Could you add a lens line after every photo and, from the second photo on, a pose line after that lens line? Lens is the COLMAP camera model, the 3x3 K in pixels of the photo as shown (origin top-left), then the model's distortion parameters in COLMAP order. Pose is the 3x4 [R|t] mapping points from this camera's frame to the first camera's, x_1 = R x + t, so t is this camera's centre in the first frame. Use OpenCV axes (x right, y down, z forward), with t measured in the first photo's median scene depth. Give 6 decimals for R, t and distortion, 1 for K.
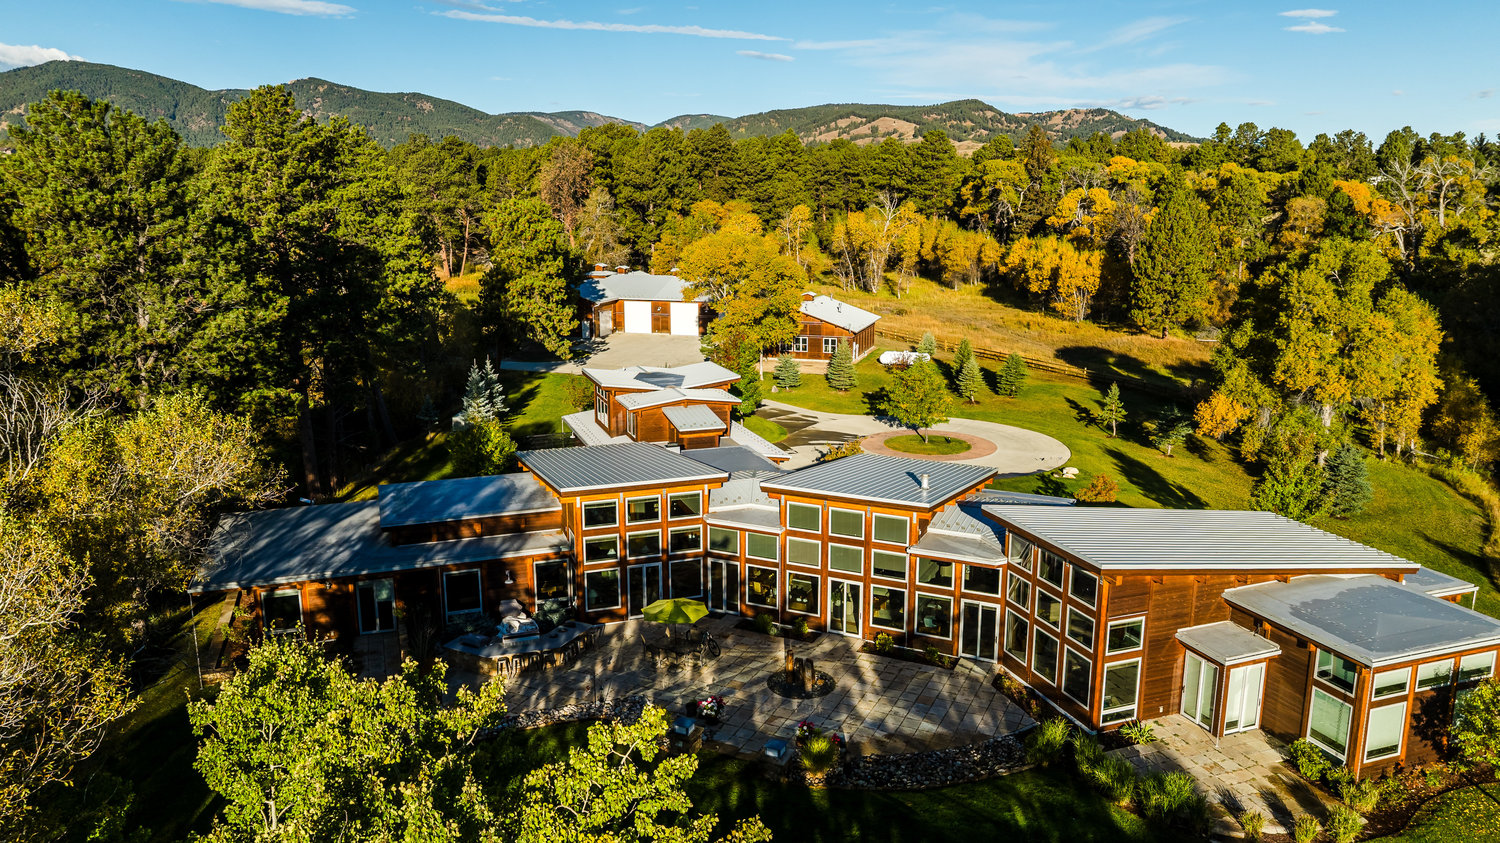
lens RADIAL K [[1056.1, 0, 750.0], [0, 1056.1, 421.5], [0, 0, 1]] dist [-0.019659, -0.001041]
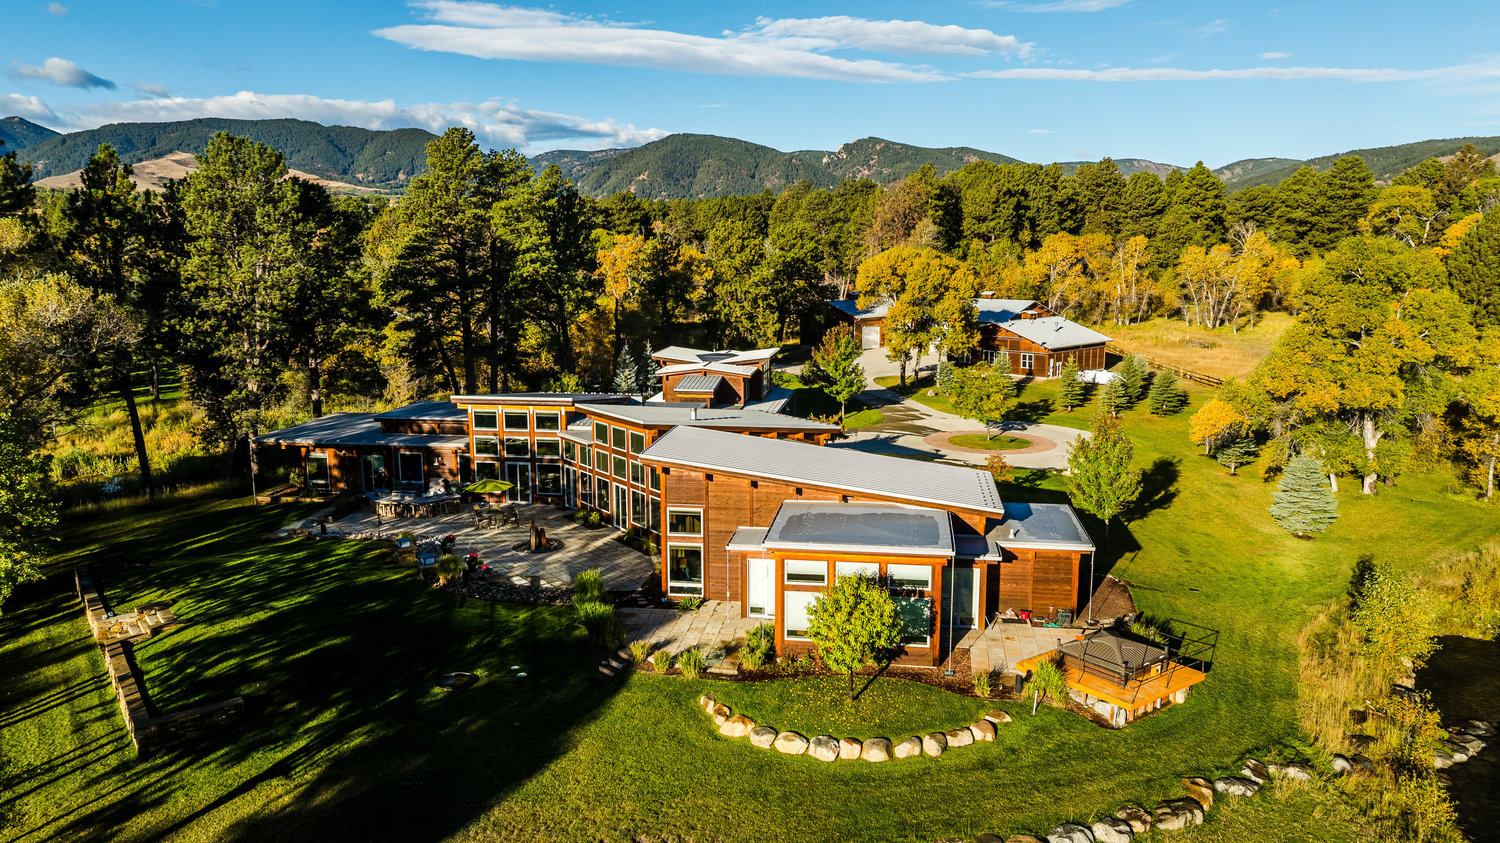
lens RADIAL K [[1056.1, 0, 750.0], [0, 1056.1, 421.5], [0, 0, 1]] dist [-0.019659, -0.001041]
pose [[0.879173, 0.076915, -0.470255, 0.181223], [-0.098577, 0.994896, -0.021571, 0.019381], [0.466195, 0.065321, 0.882267, -0.010747]]
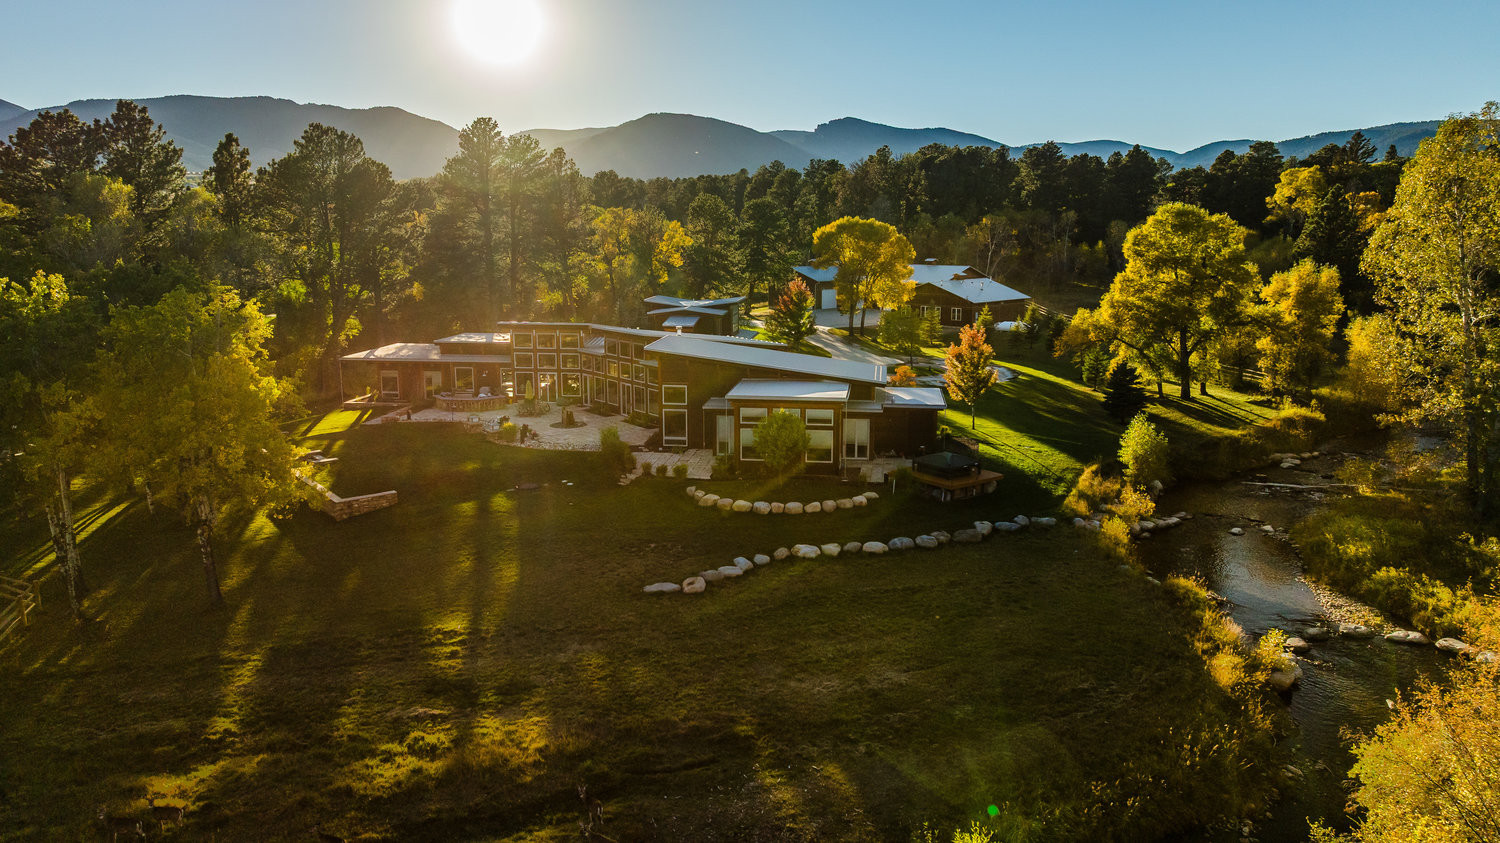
lens RADIAL K [[1056.1, 0, 750.0], [0, 1056.1, 421.5], [0, 0, 1]] dist [-0.019659, -0.001041]
pose [[0.888417, 0.083704, -0.451341, 0.236509], [-0.096797, 0.995286, -0.005951, 0.045175], [0.448716, 0.048975, 0.892332, -0.102622]]
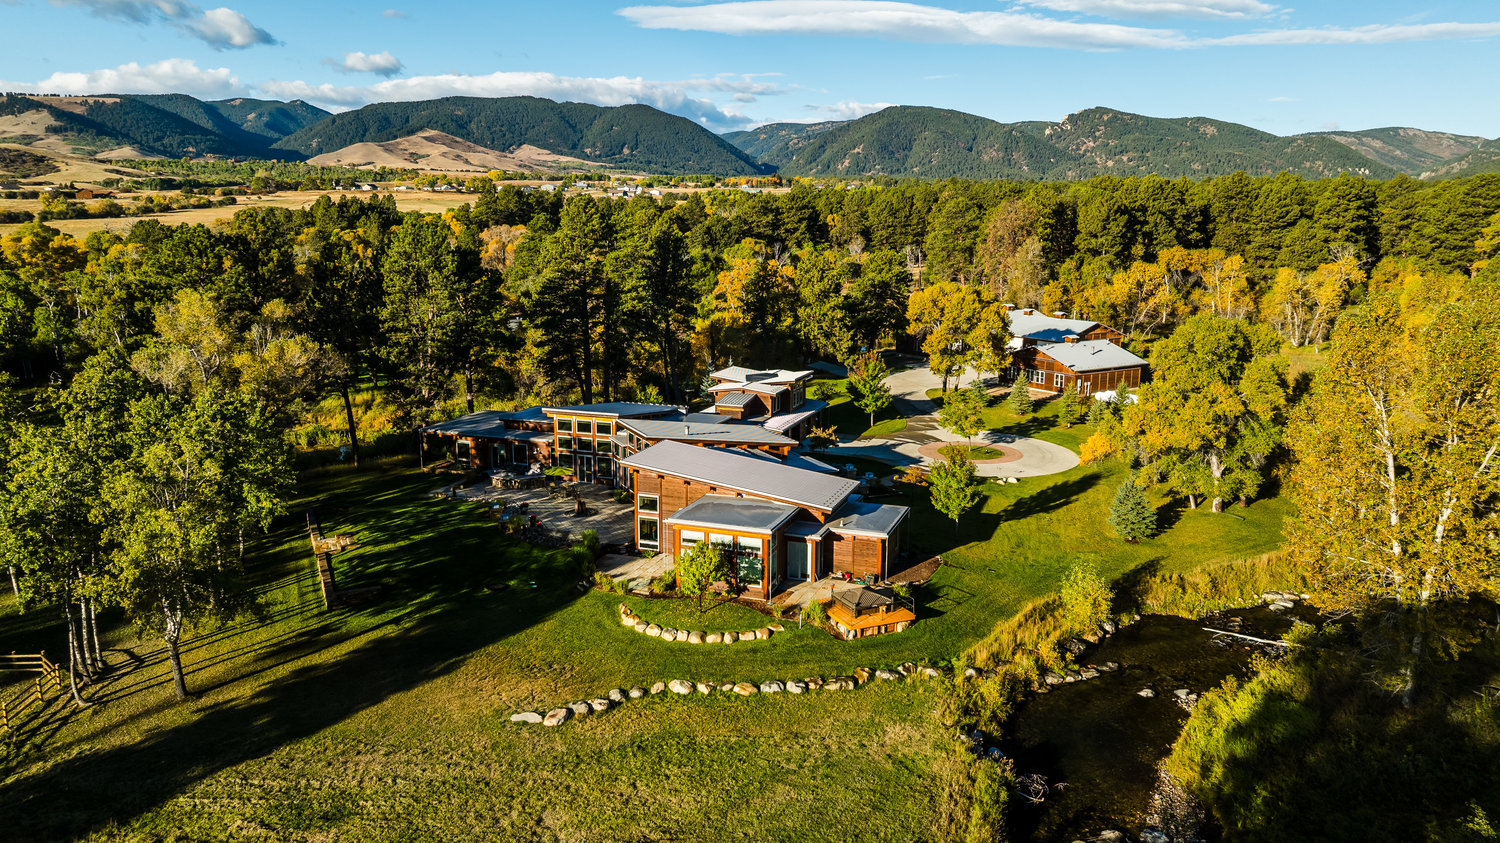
lens RADIAL K [[1056.1, 0, 750.0], [0, 1056.1, 421.5], [0, 0, 1]] dist [-0.019659, -0.001041]
pose [[0.766507, 0.126454, -0.629664, 0.315502], [-0.140444, 0.989698, 0.027793, -0.005442], [0.626692, 0.067129, 0.776370, -0.077880]]
